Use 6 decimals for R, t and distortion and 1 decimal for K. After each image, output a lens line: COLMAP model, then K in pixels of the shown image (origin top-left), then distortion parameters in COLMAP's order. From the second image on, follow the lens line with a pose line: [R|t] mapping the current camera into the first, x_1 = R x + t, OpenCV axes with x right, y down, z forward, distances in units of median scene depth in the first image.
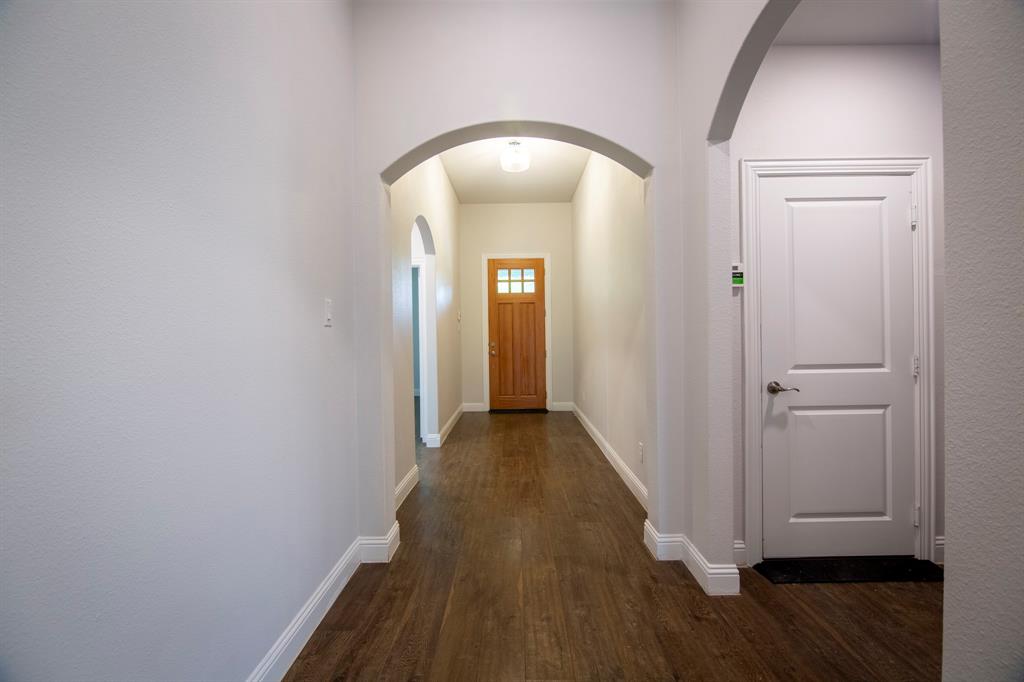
lens RADIAL K [[455.7, 0, 509.0], [0, 455.7, 337.7], [0, 0, 1]] dist [-0.011243, -0.000908]
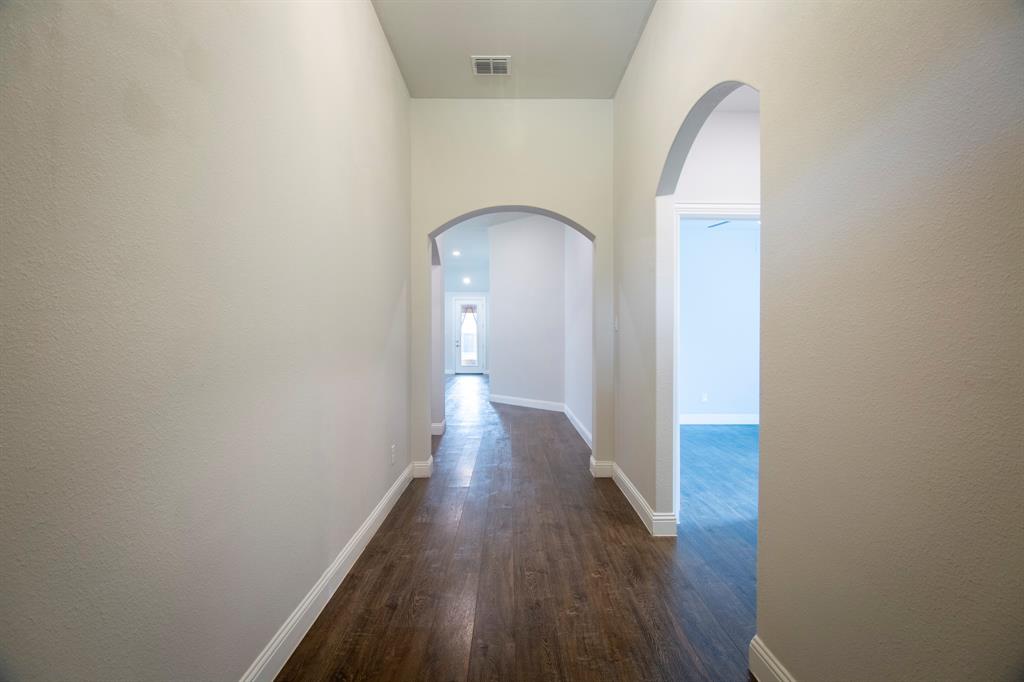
lens RADIAL K [[455.7, 0, 509.0], [0, 455.7, 337.7], [0, 0, 1]] dist [-0.011243, -0.000908]
pose [[0.999900, 0.009771, 0.010263, -0.005244], [-0.009684, 0.999917, -0.008464, 0.005516], [-0.010345, 0.008364, 0.999912, -0.573311]]
